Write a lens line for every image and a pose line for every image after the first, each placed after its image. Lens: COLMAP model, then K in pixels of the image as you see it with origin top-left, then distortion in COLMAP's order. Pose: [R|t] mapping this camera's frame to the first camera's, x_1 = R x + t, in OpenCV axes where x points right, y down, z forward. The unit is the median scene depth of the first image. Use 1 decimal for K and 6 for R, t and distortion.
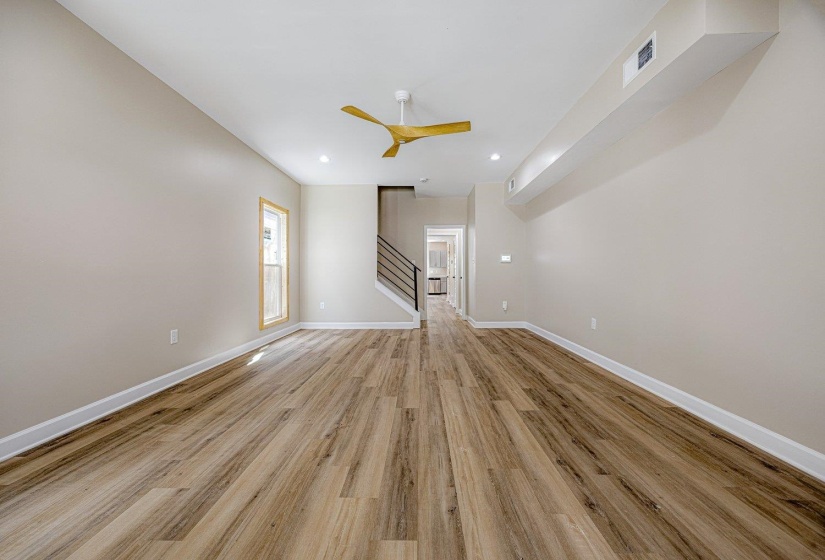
lens RADIAL K [[344.1, 0, 417.8], [0, 344.1, 274.9], [0, 0, 1]] dist [-0.017885, -0.000043]
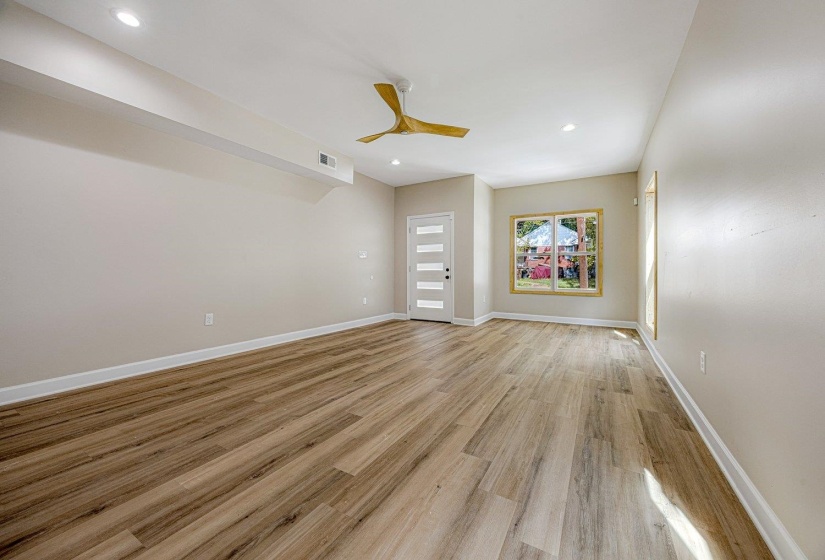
lens RADIAL K [[344.1, 0, 409.4], [0, 344.1, 273.3], [0, 0, 1]] dist [-0.017885, -0.000043]
pose [[-0.880556, -0.003578, 0.473929, -0.892619], [-0.001545, 0.999988, 0.004678, 0.009812], [-0.473940, 0.003387, -0.880551, 3.161503]]
